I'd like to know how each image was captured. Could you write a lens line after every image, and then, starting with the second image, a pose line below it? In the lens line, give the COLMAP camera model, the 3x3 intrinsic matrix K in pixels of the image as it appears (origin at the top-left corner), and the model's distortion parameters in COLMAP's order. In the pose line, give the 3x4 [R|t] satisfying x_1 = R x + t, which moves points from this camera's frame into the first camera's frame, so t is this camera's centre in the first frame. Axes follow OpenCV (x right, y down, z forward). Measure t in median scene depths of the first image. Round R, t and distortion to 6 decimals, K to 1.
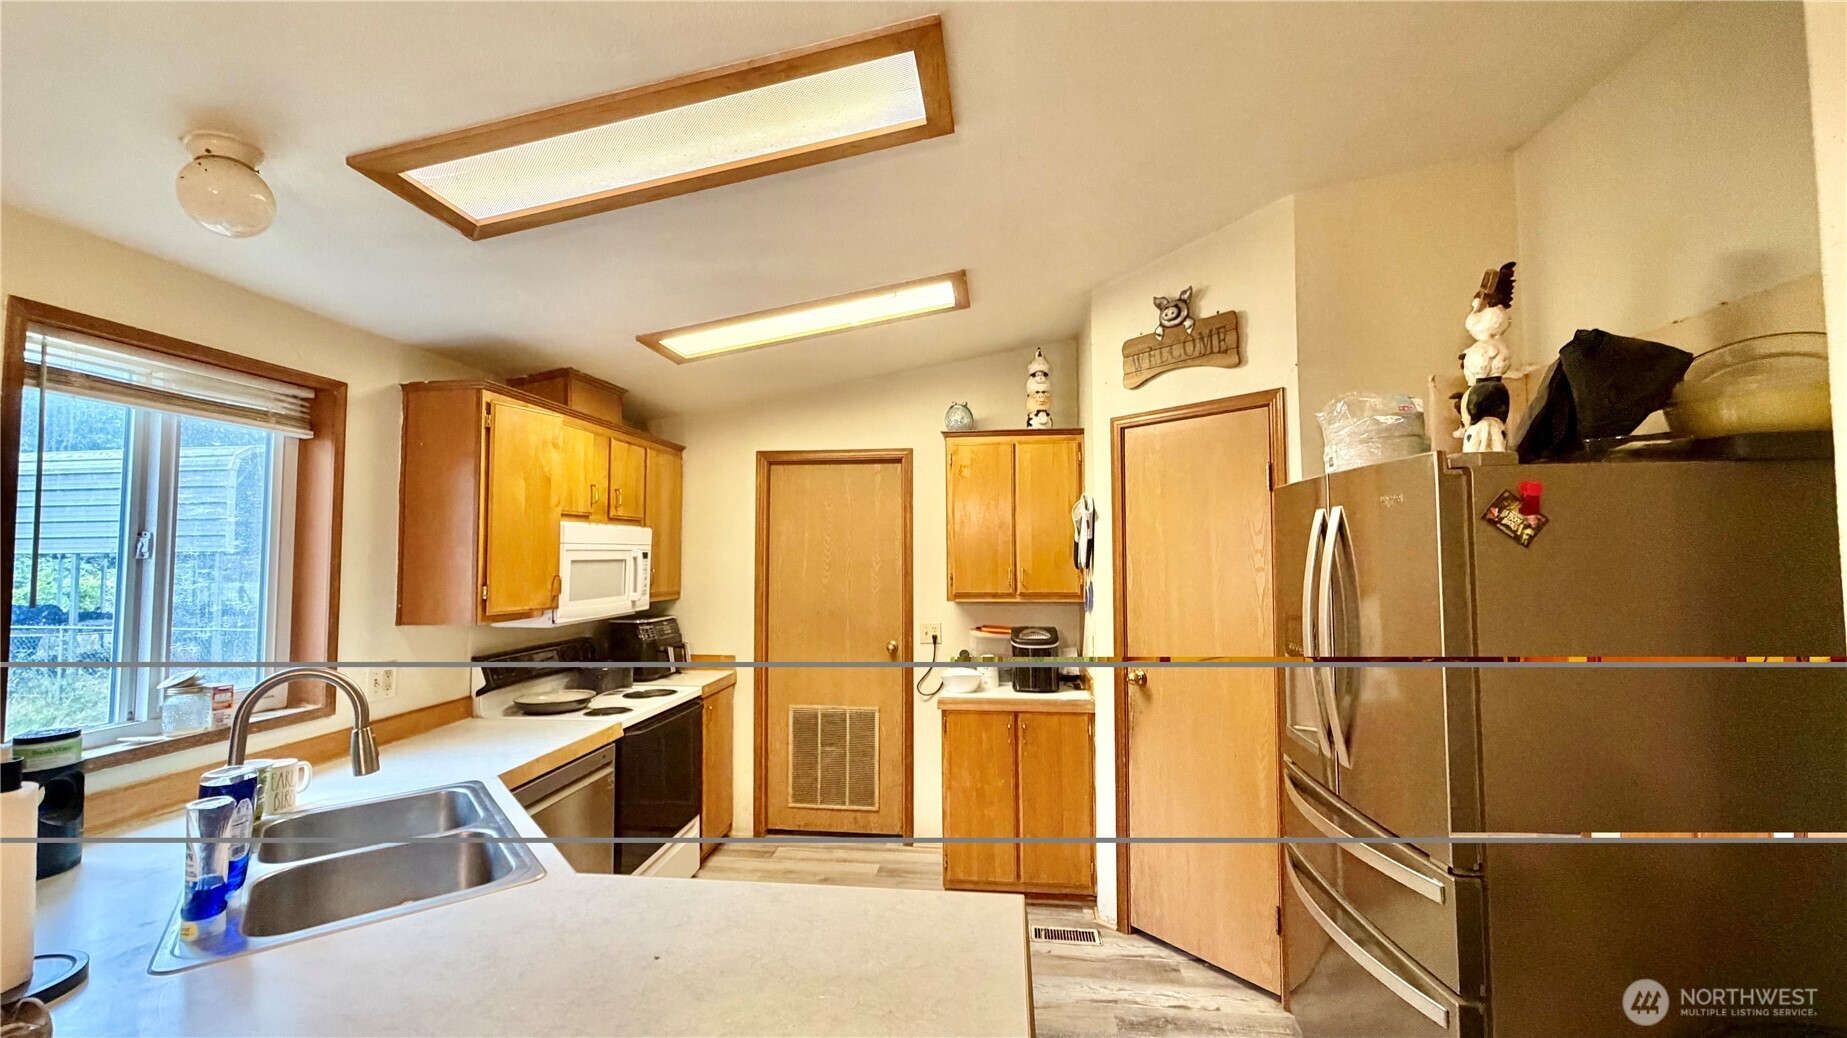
lens RADIAL K [[733.2, 0, 922.5], [0, 733.2, 520.8], [0, 0, 1]] dist [-0.000242, -0.000302]
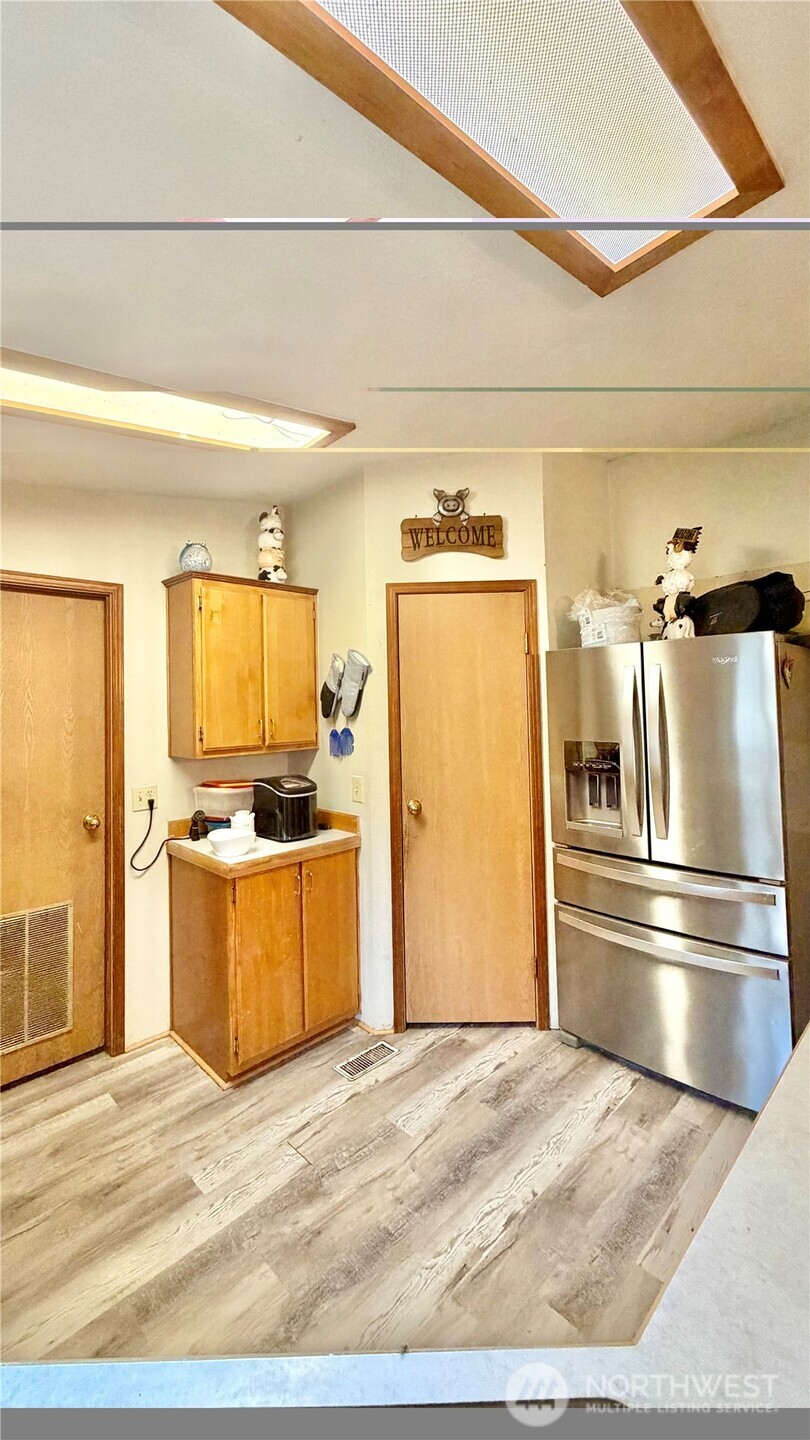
lens RADIAL K [[571.6, 0, 416.3], [0, 571.6, 680.9], [0, 0, 1]] dist [-0.000242, -0.000302]
pose [[0.633902, 0.018520, 0.773191, -0.401427], [-0.013327, 0.999826, -0.013023, 0.022527], [-0.773298, -0.002049, 0.634039, 0.403945]]
